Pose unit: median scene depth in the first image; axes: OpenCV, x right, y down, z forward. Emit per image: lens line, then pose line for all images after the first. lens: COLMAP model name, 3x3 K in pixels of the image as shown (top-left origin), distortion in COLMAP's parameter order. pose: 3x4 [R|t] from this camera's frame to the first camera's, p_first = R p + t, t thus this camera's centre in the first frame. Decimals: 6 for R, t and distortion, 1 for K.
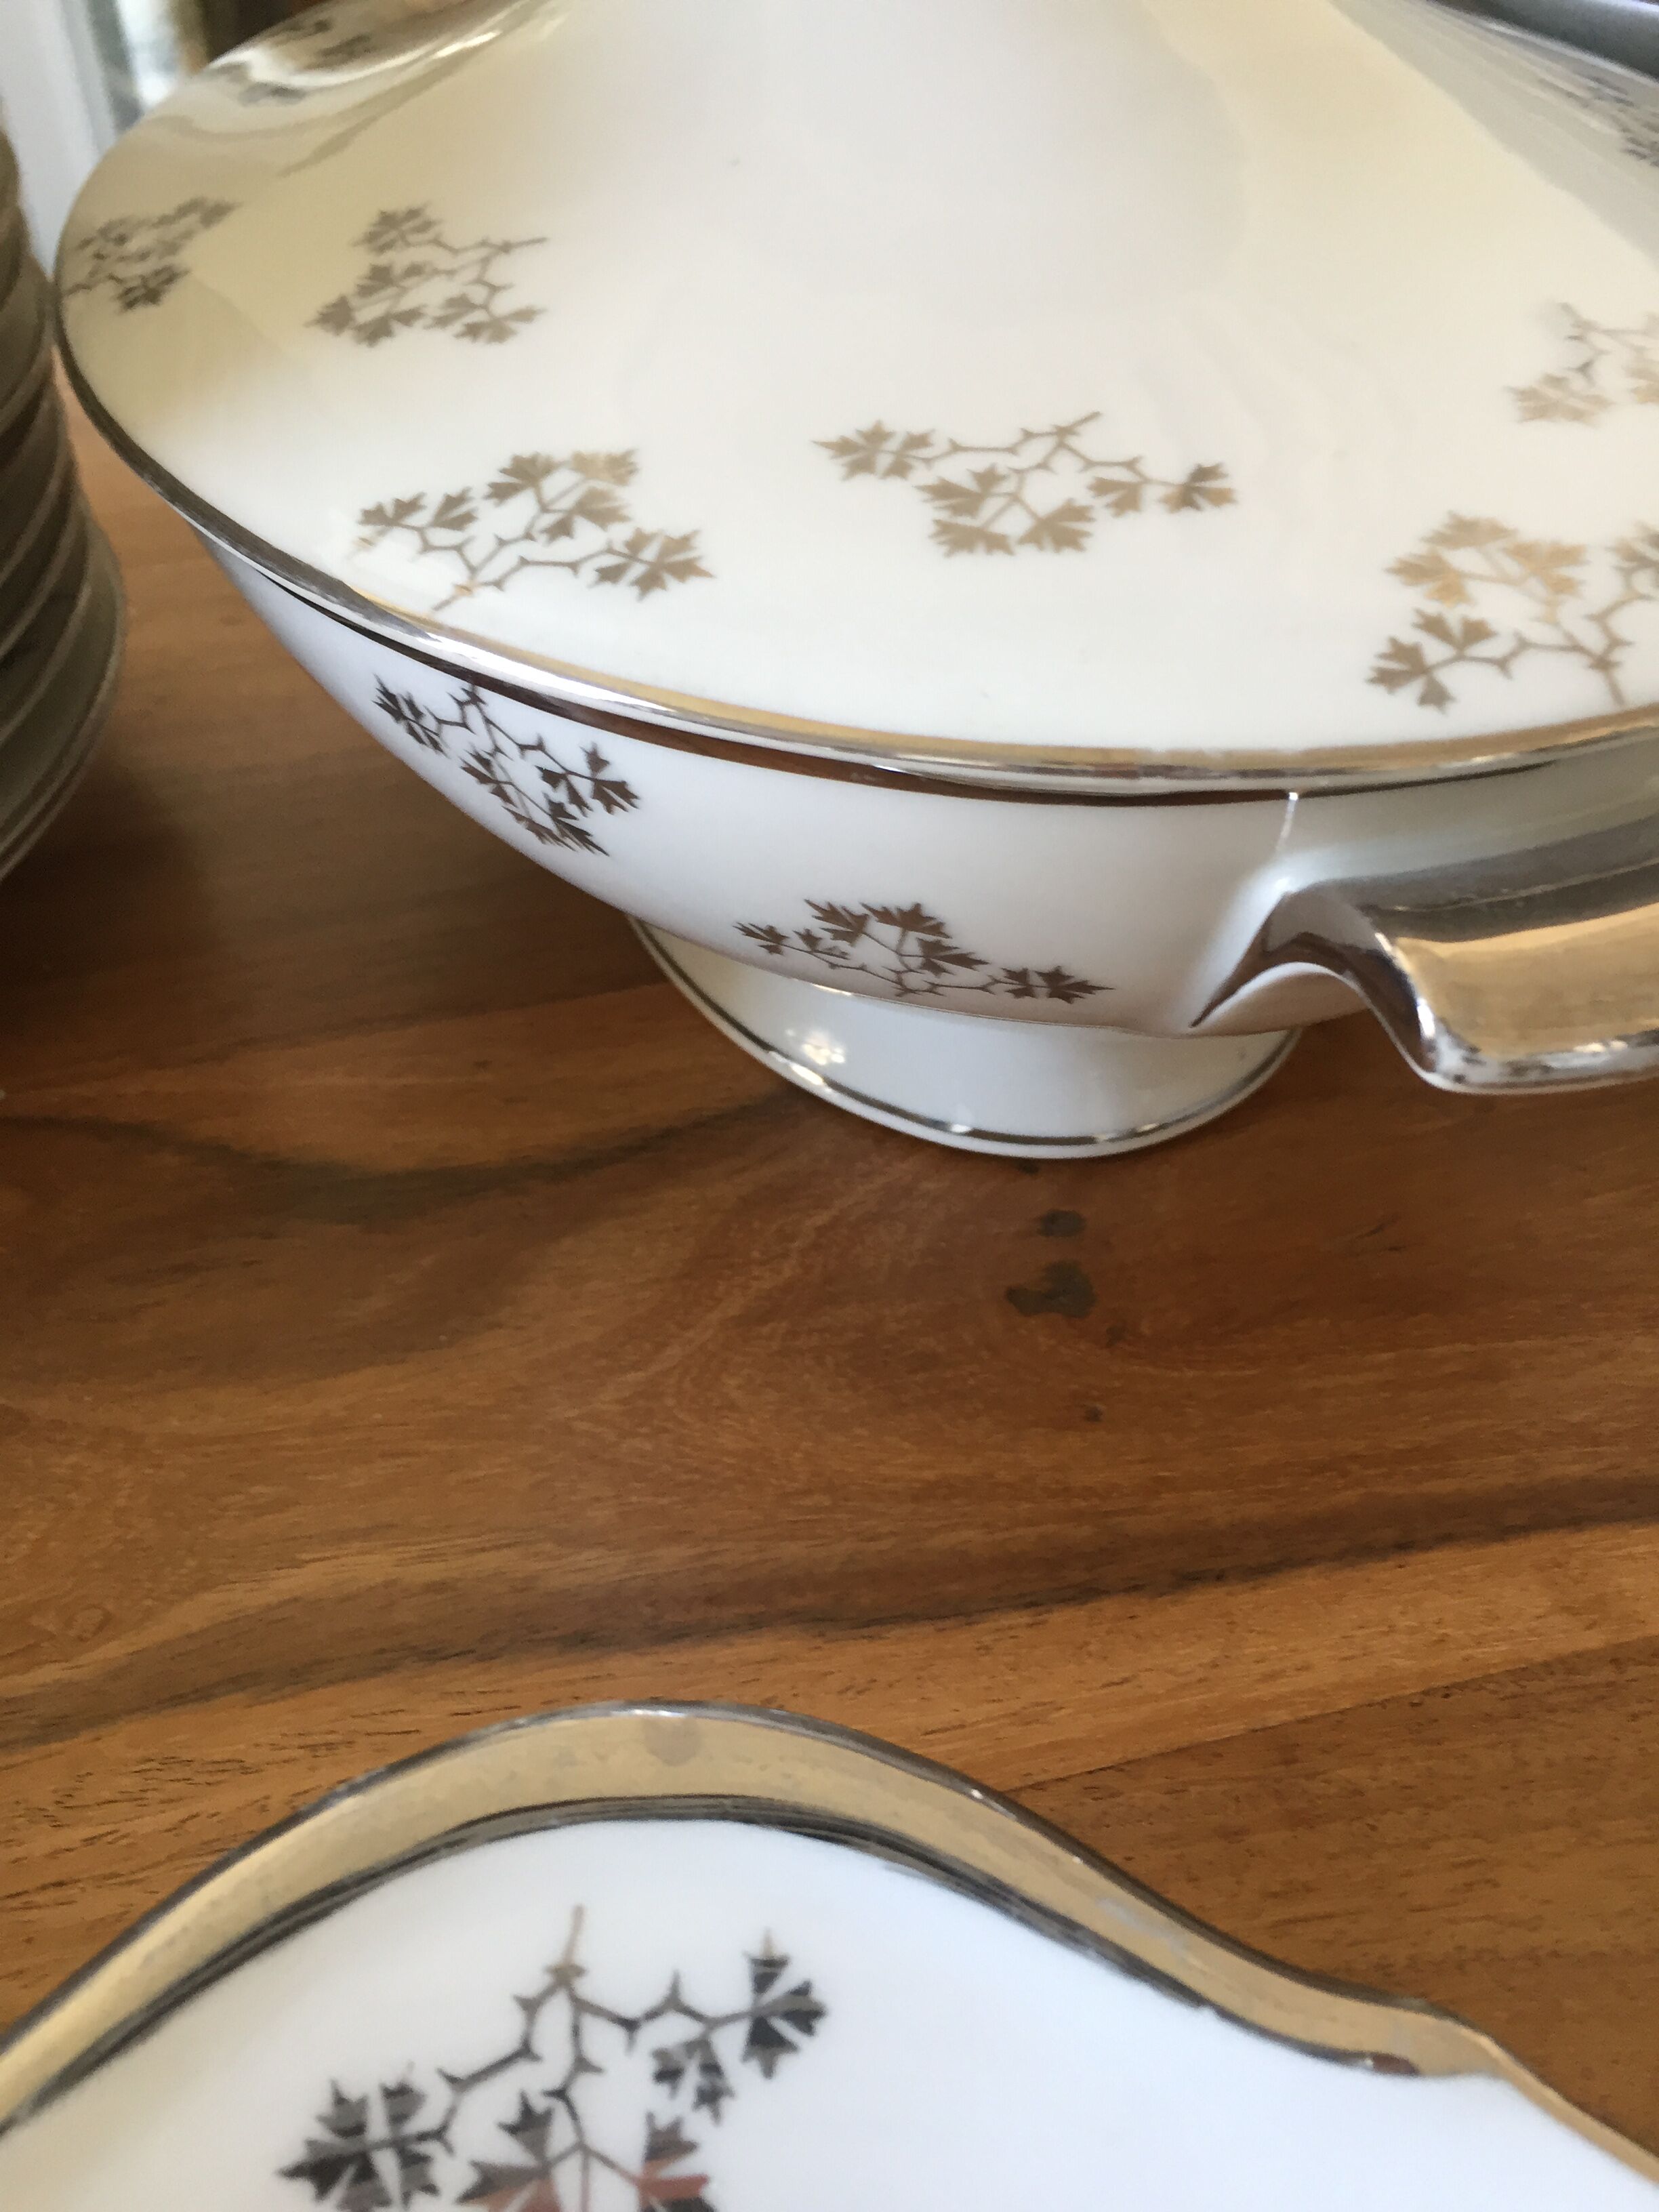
lens RADIAL K [[1884.9, 0, 823.7], [0, 1884.9, 1097.1], [0, 0, 1]] dist [0.055131, -0.077784]
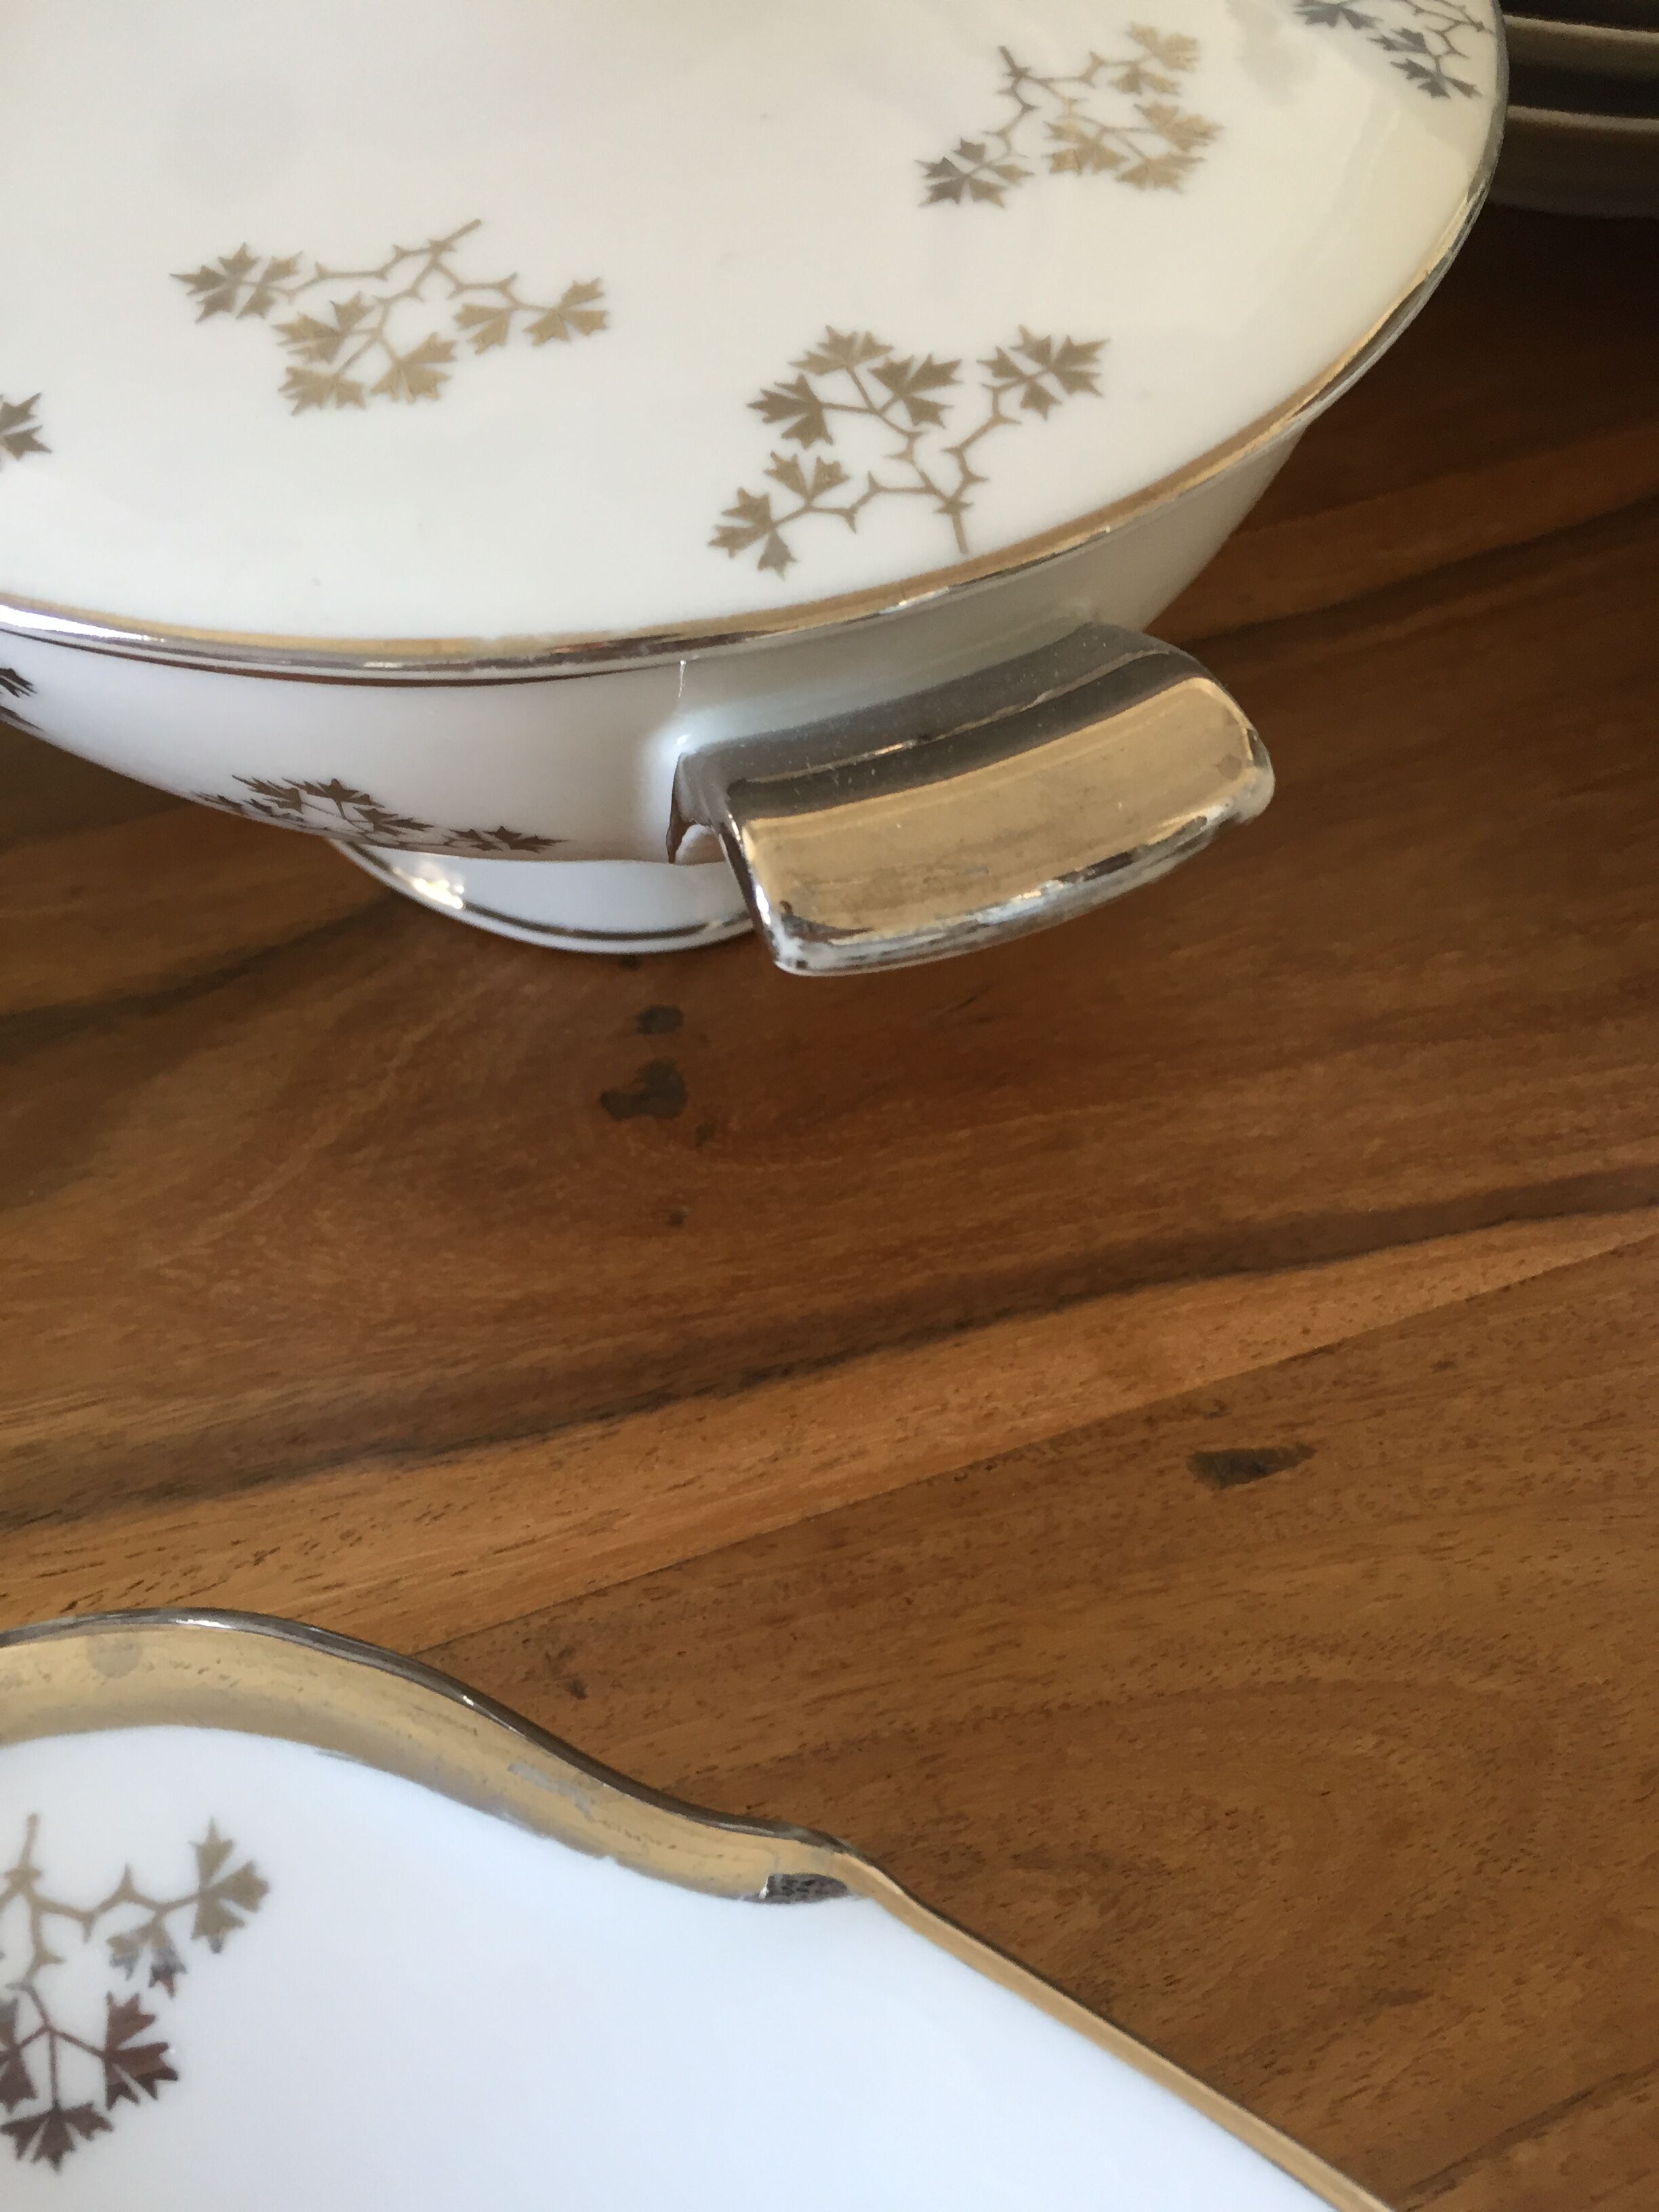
lens RADIAL K [[1884.9, 0, 827.7], [0, 1884.9, 1066.2], [0, 0, 1]] dist [0.055131, -0.077784]
pose [[0.995650, -0.084243, 0.039808, 0.213112], [0.076485, 0.982954, 0.167187, -0.085754], [-0.053214, -0.163415, 0.985121, 0.007876]]
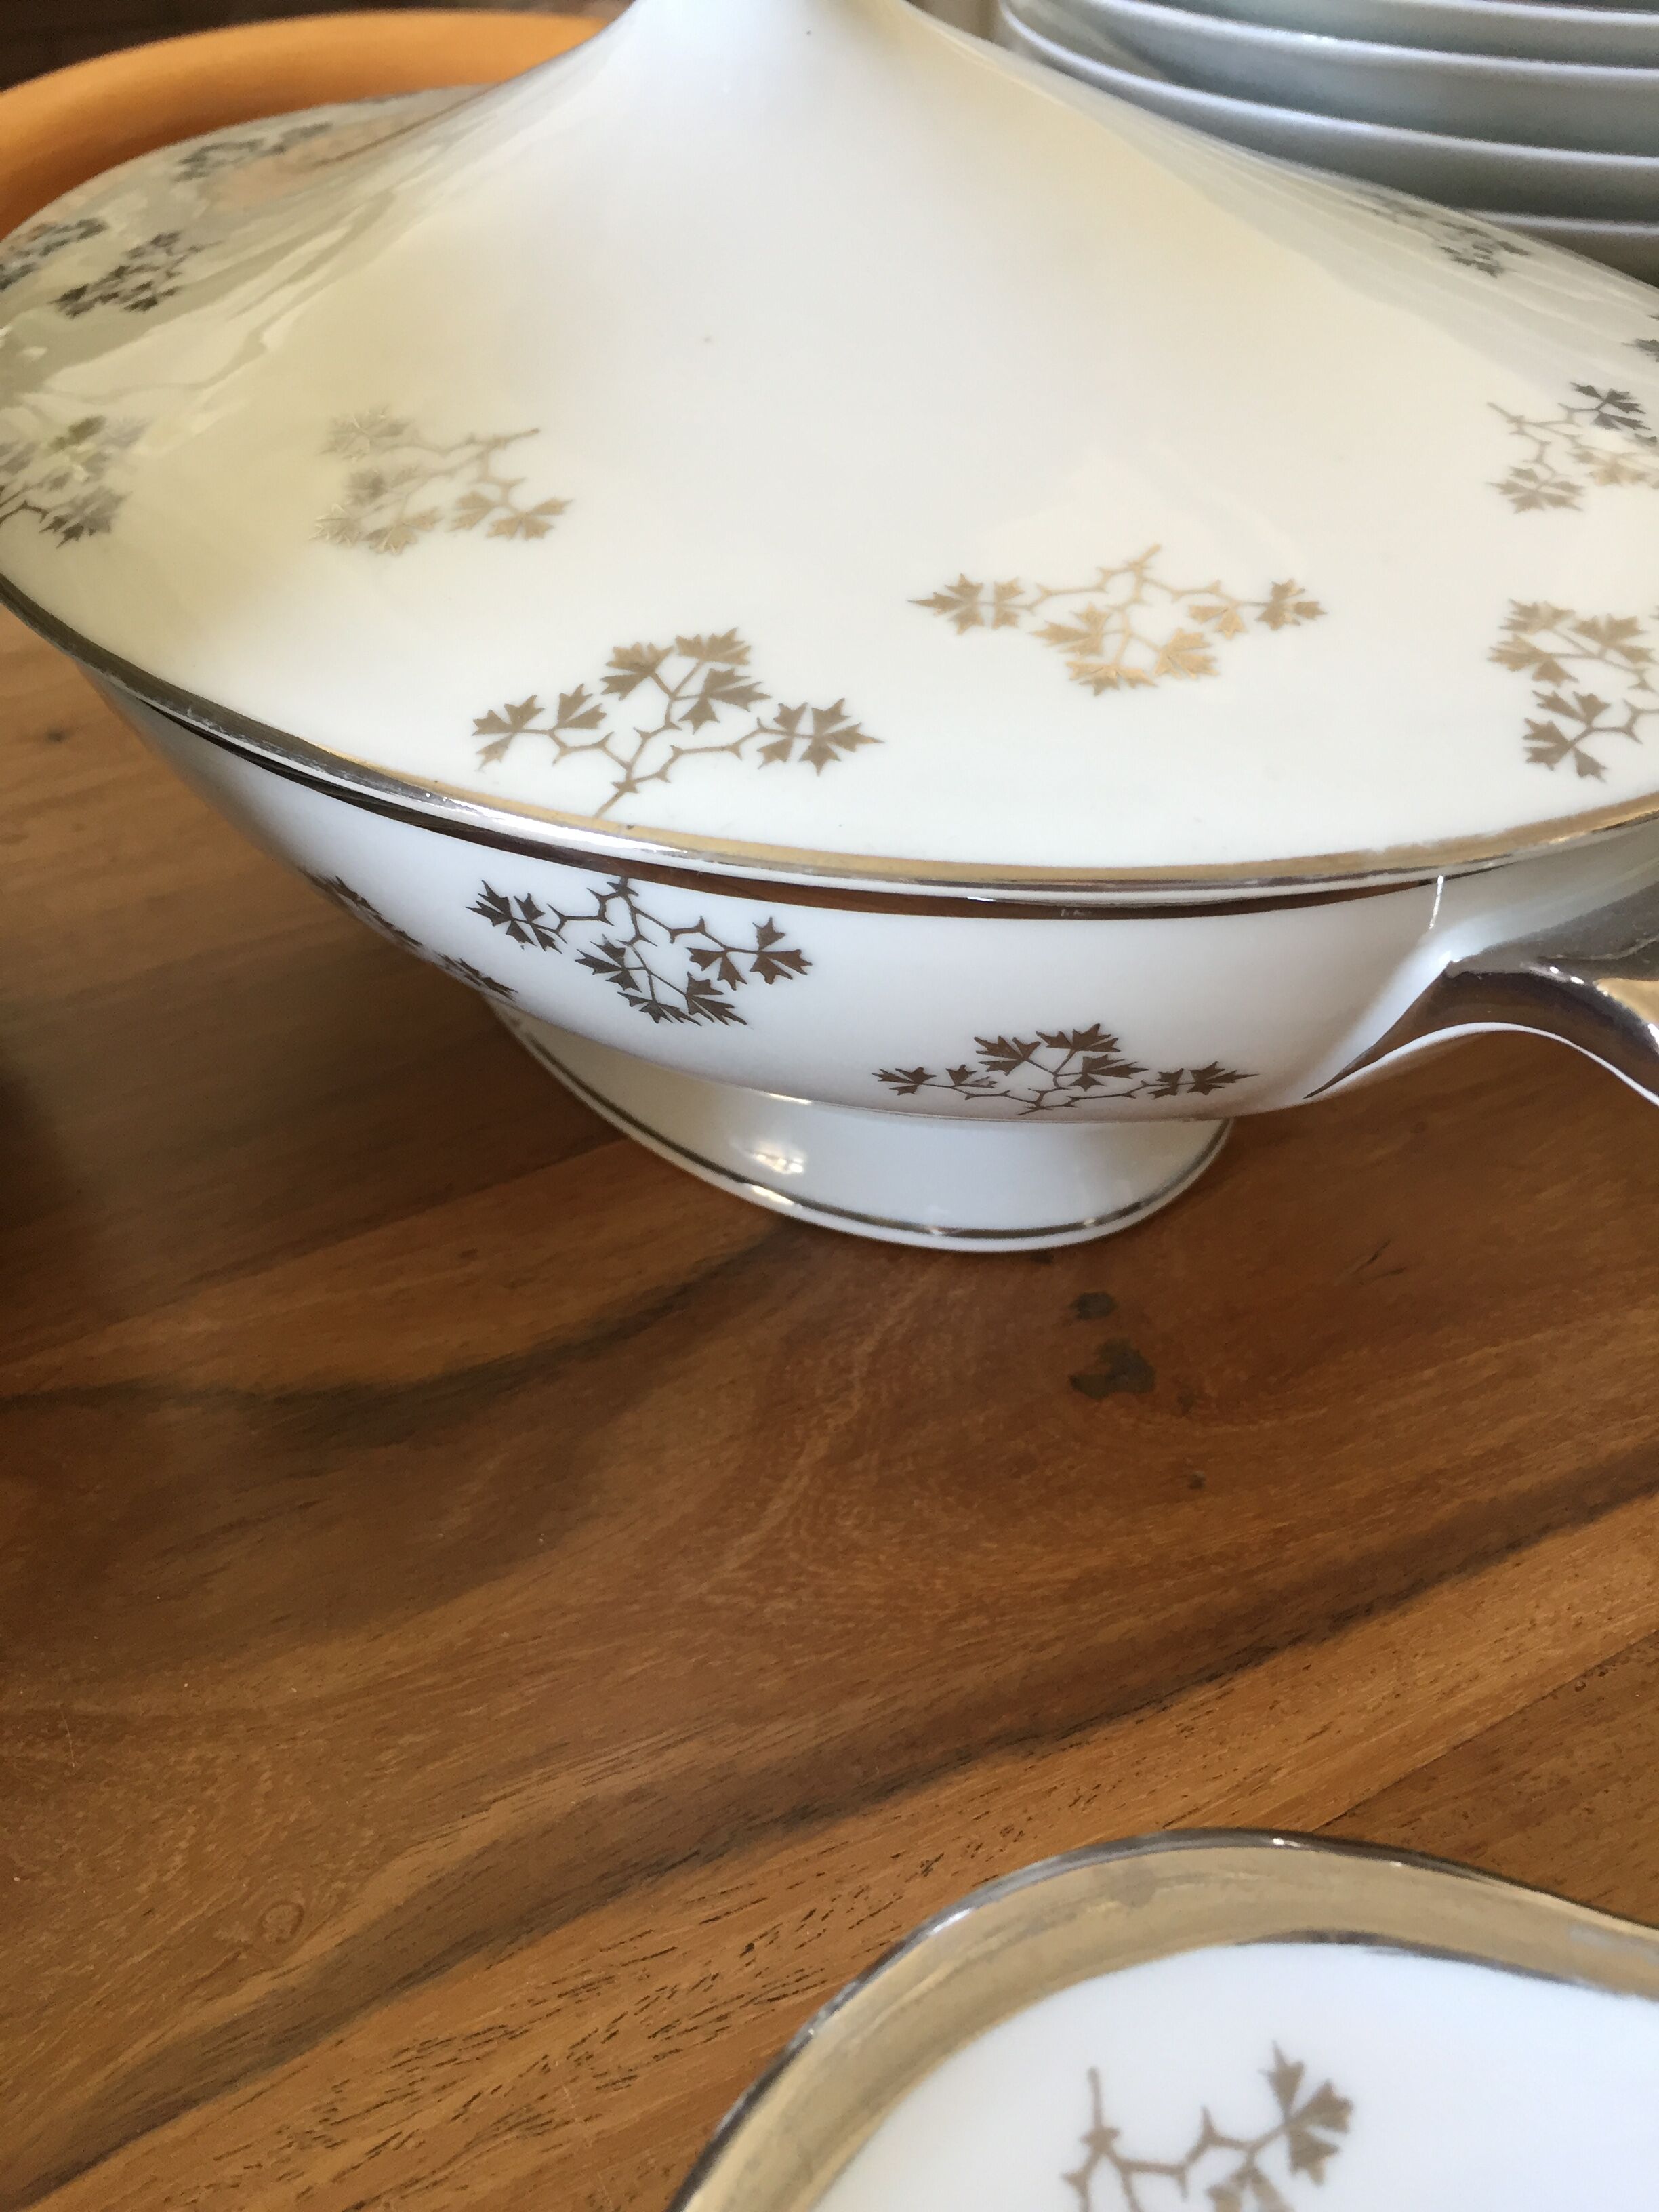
lens RADIAL K [[1884.9, 0, 773.7], [0, 1884.9, 1102.6], [0, 0, 1]] dist [0.055131, -0.077784]
pose [[0.965477, -0.162693, 0.203432, -0.291074], [0.172827, 0.984401, -0.032961, -0.048060], [-0.194896, 0.066981, 0.978534, 0.016642]]
